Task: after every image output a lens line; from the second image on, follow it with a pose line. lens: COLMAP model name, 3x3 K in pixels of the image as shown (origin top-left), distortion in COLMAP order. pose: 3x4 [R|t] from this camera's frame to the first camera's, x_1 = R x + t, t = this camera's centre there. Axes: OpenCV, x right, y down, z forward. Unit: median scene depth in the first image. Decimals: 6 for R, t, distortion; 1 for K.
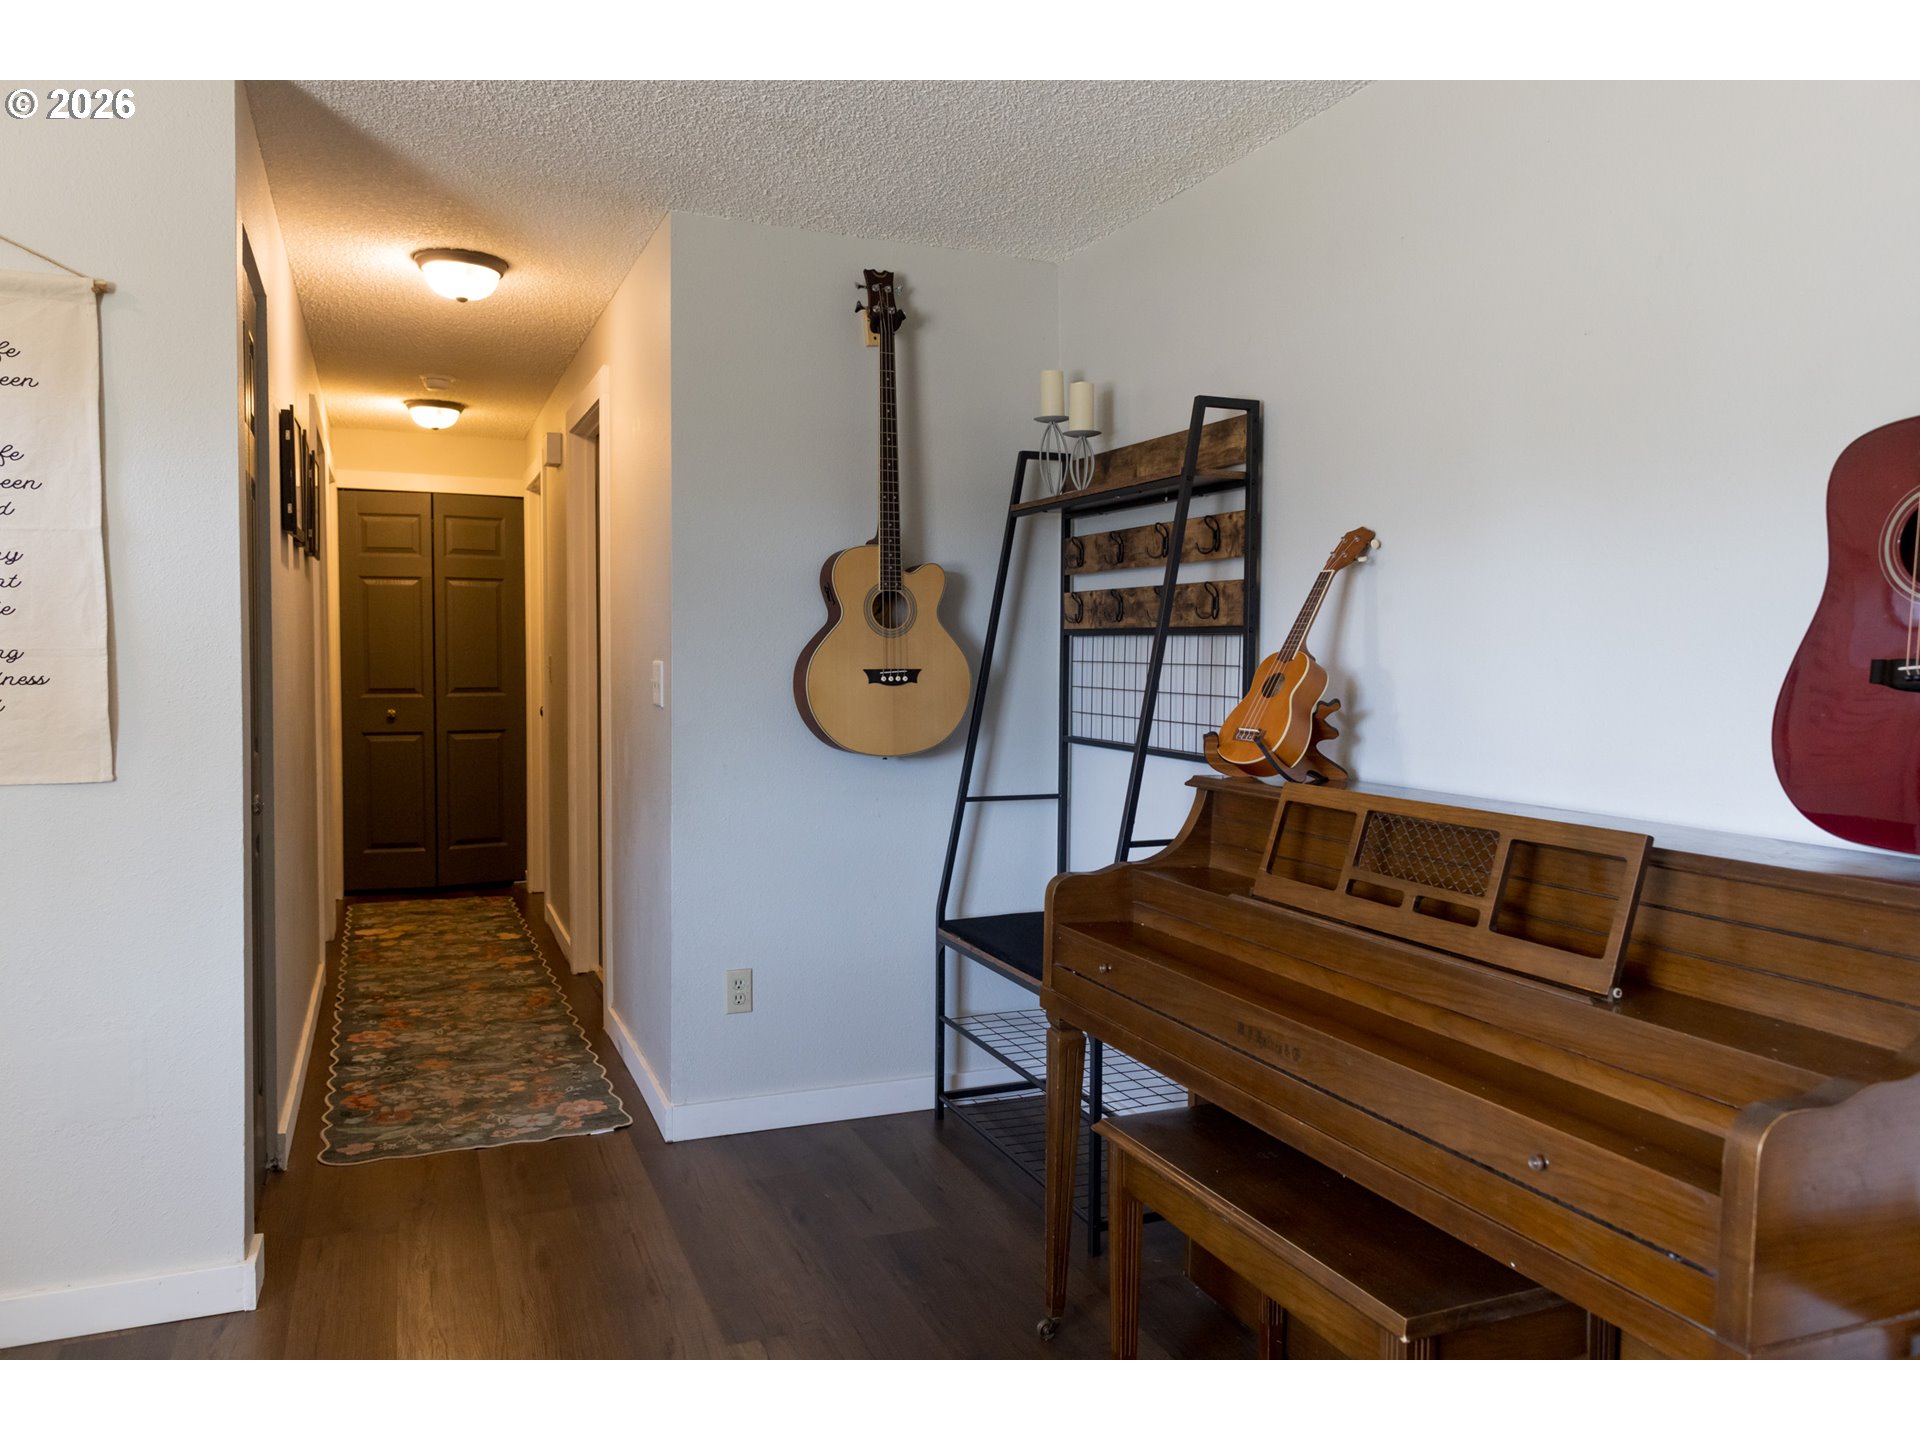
lens RADIAL K [[1349.9, 0, 989.2], [0, 1349.9, 726.4], [0, 0, 1]] dist [0.021242, -0.001178]
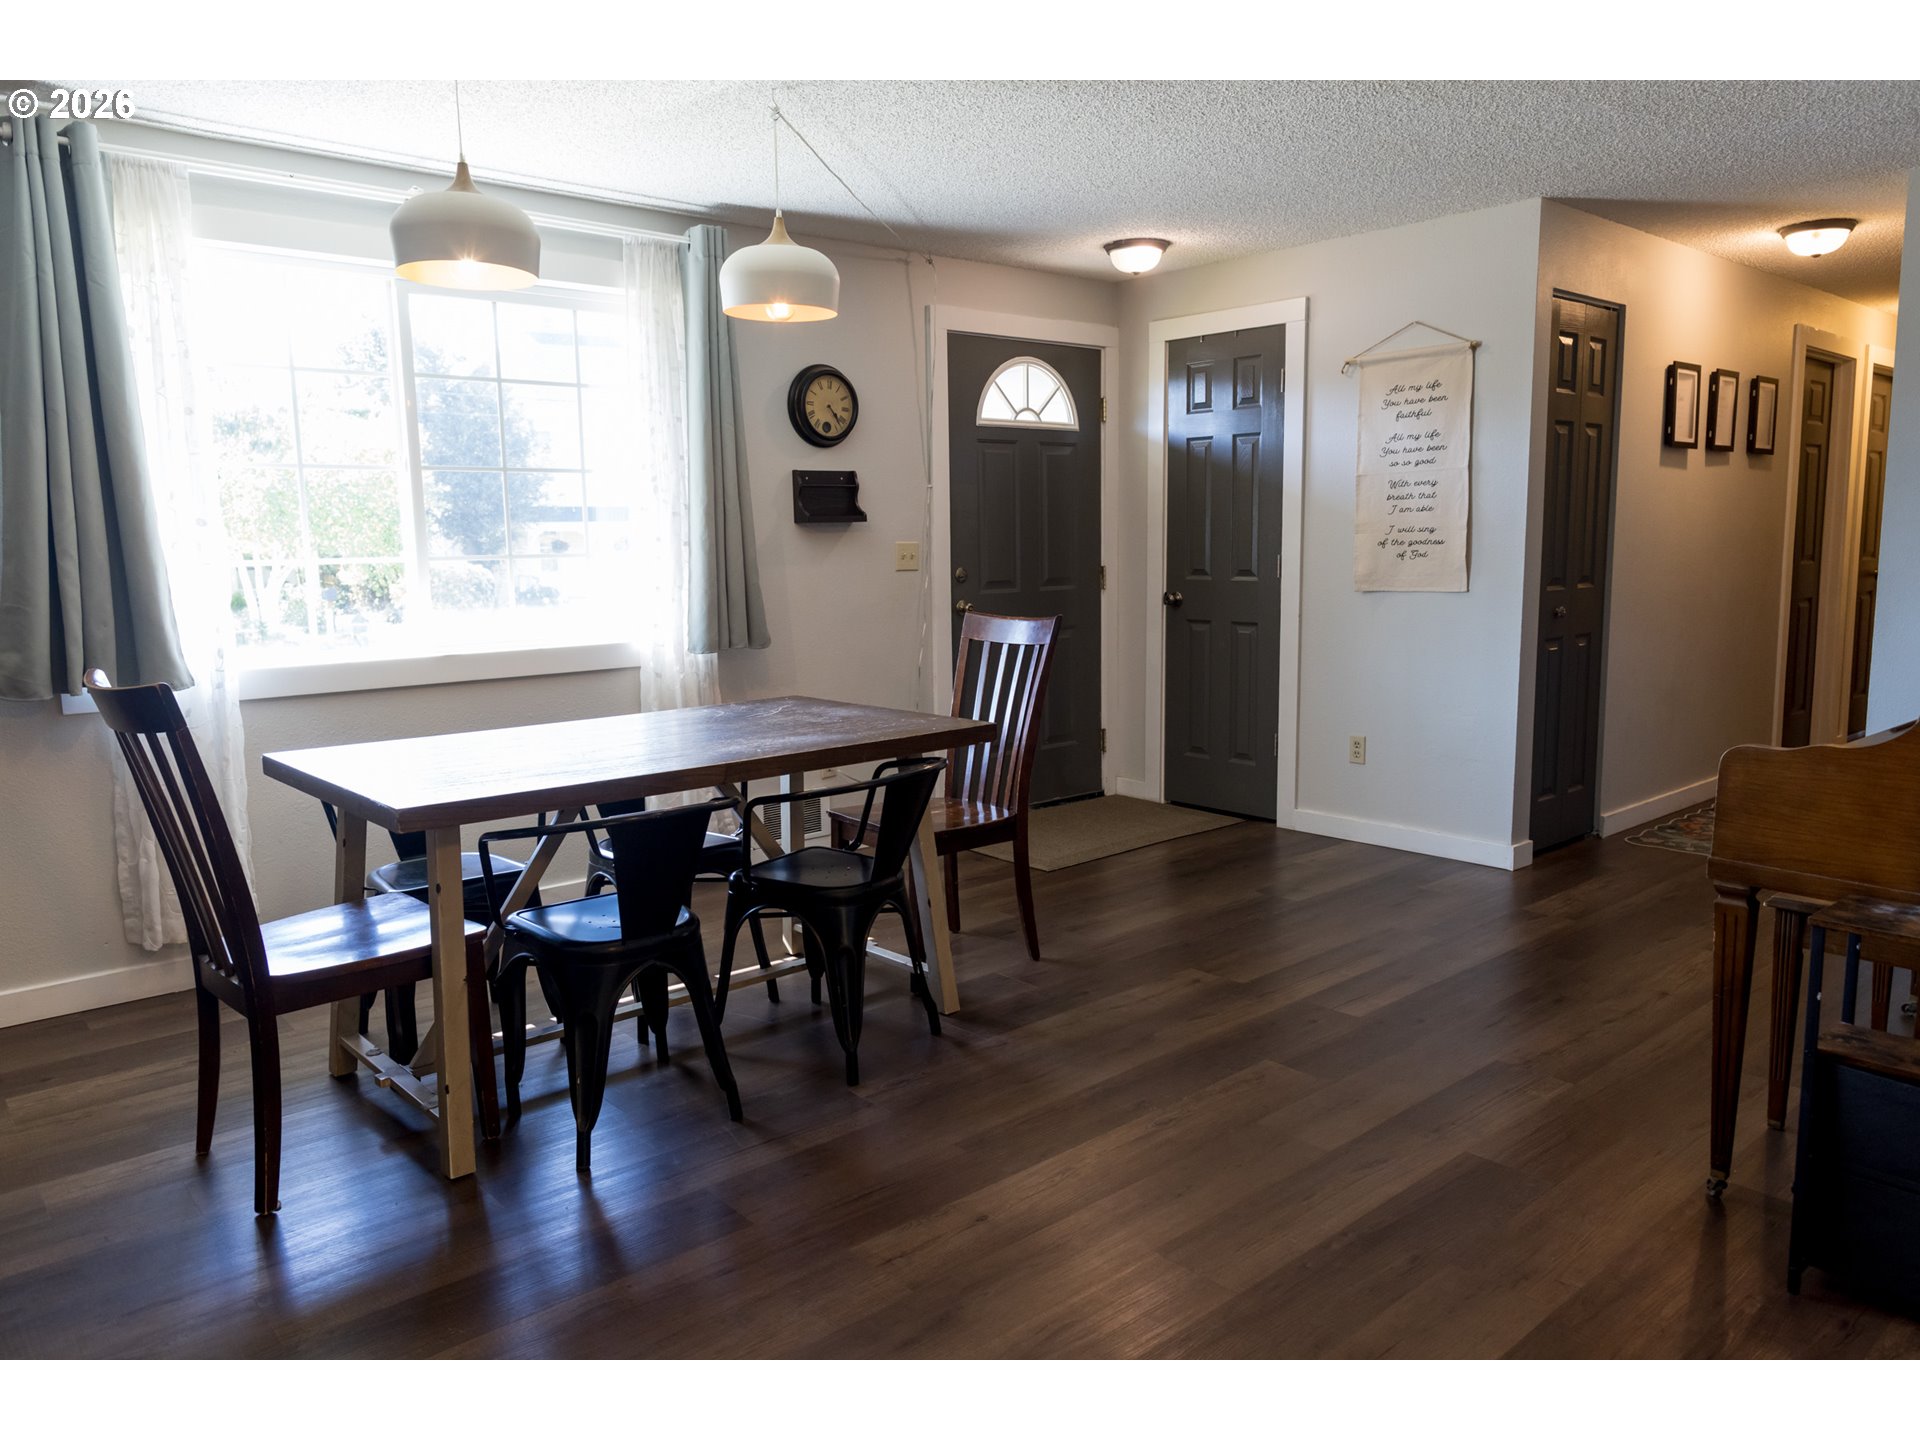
lens RADIAL K [[1323.5, 0, 969.0], [0, 1323.5, 706.2], [0, 0, 1]] dist [0.004896, -0.000161]
pose [[0.305752, 0.110300, -0.945700, 1.690537], [-0.033874, 0.993898, 0.104970, 0.045536], [0.951508, -0.000060, 0.307623, -0.509980]]
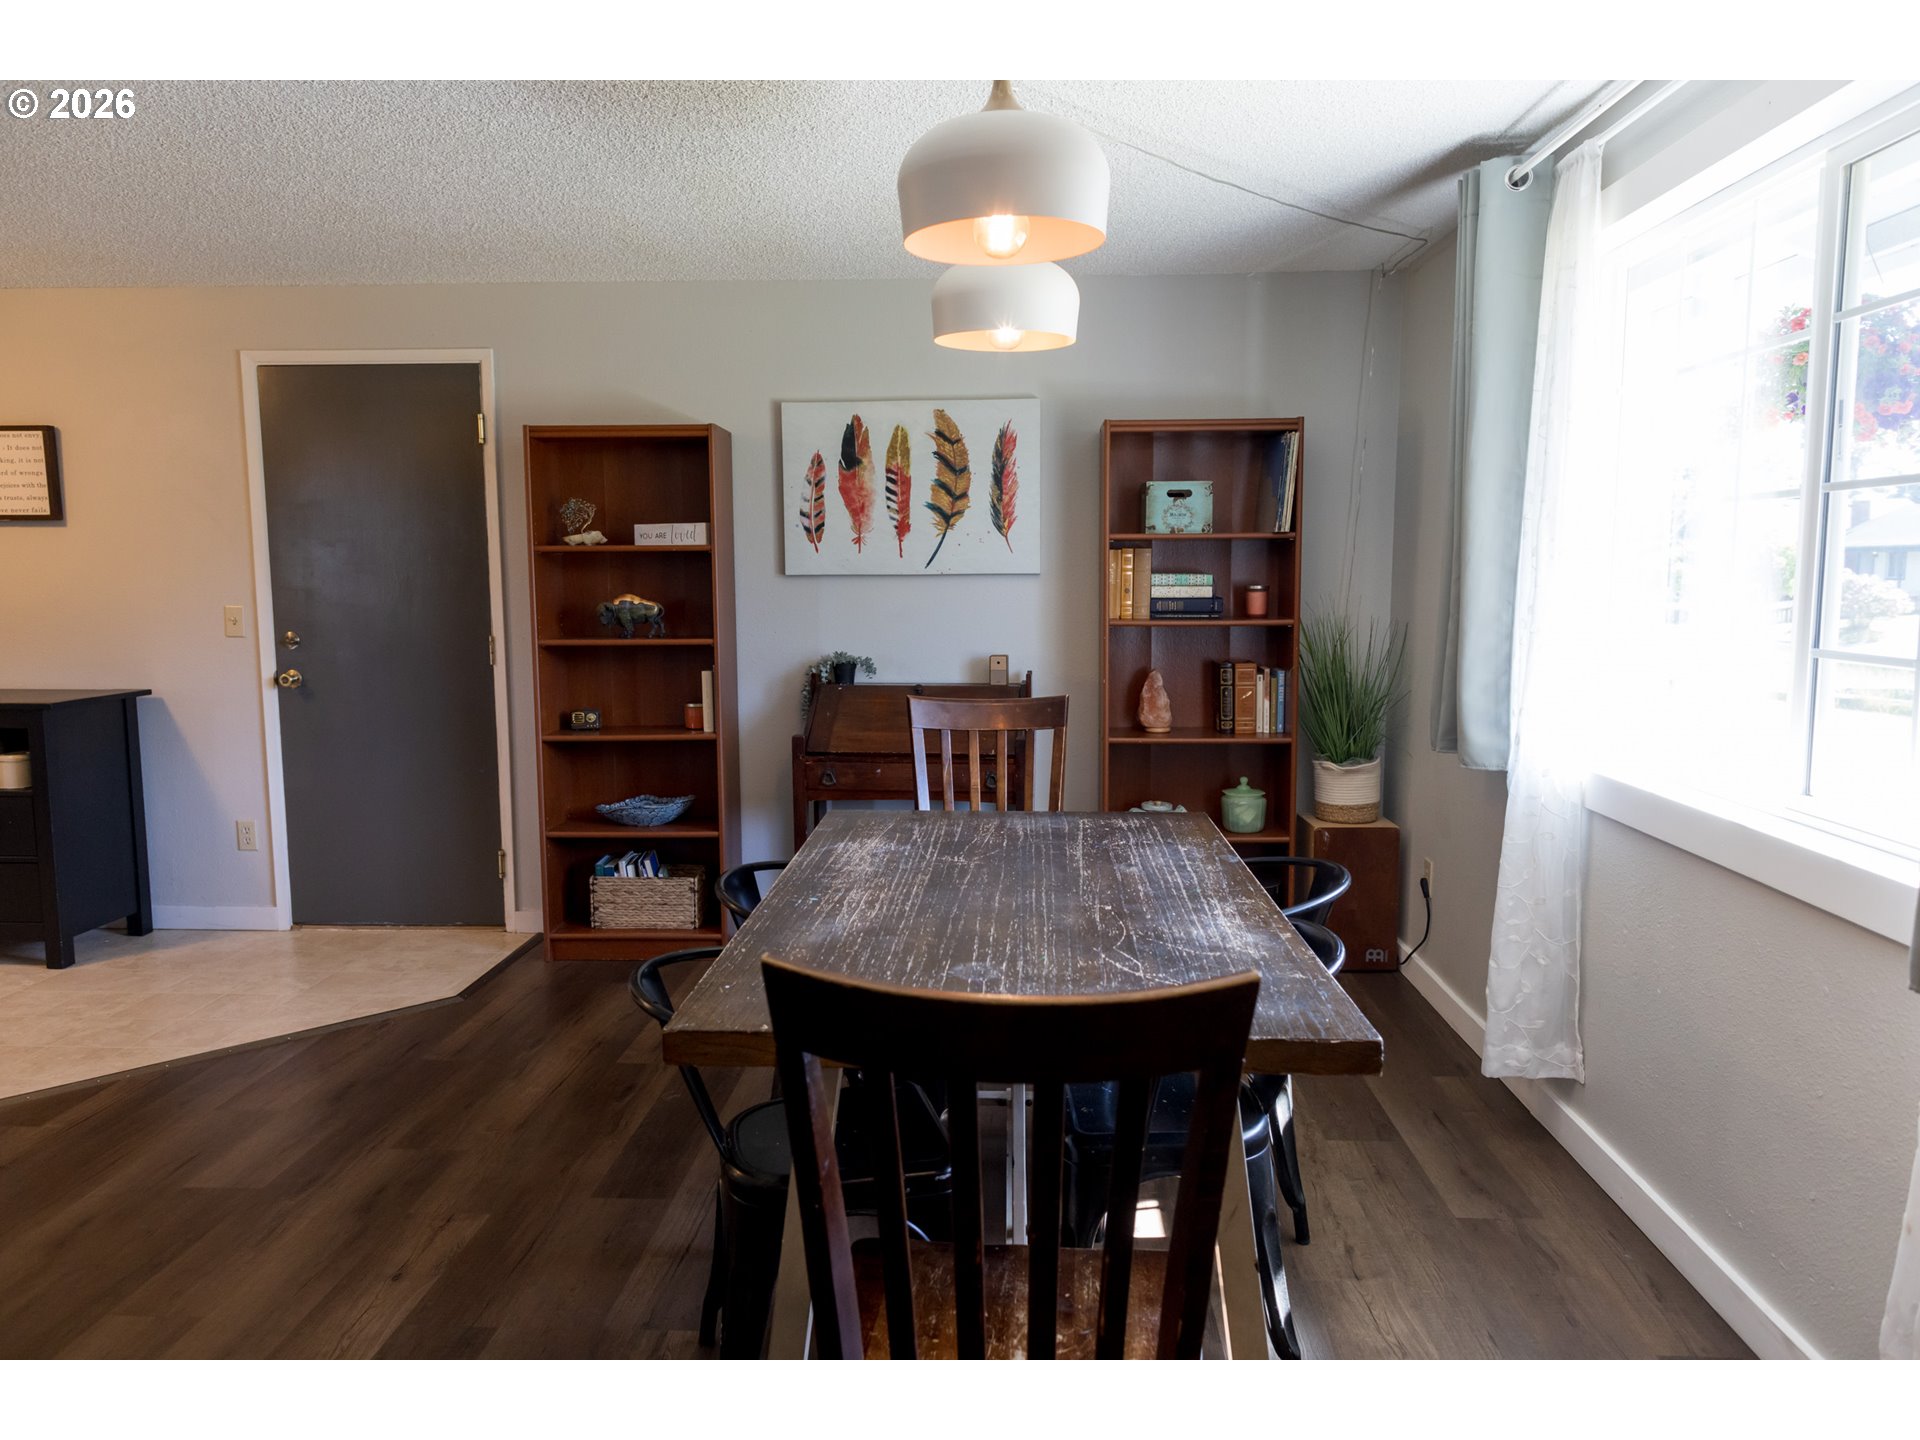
lens RADIAL K [[1288.8, 0, 957.8], [0, 1288.8, 708.0], [0, 0, 1]] dist [0.012939, -0.004114]
pose [[-0.894099, -0.055913, 0.444366, -1.097408], [0.017880, 0.986930, 0.160157, -0.125762], [-0.447513, 0.151141, -0.881413, 1.034513]]
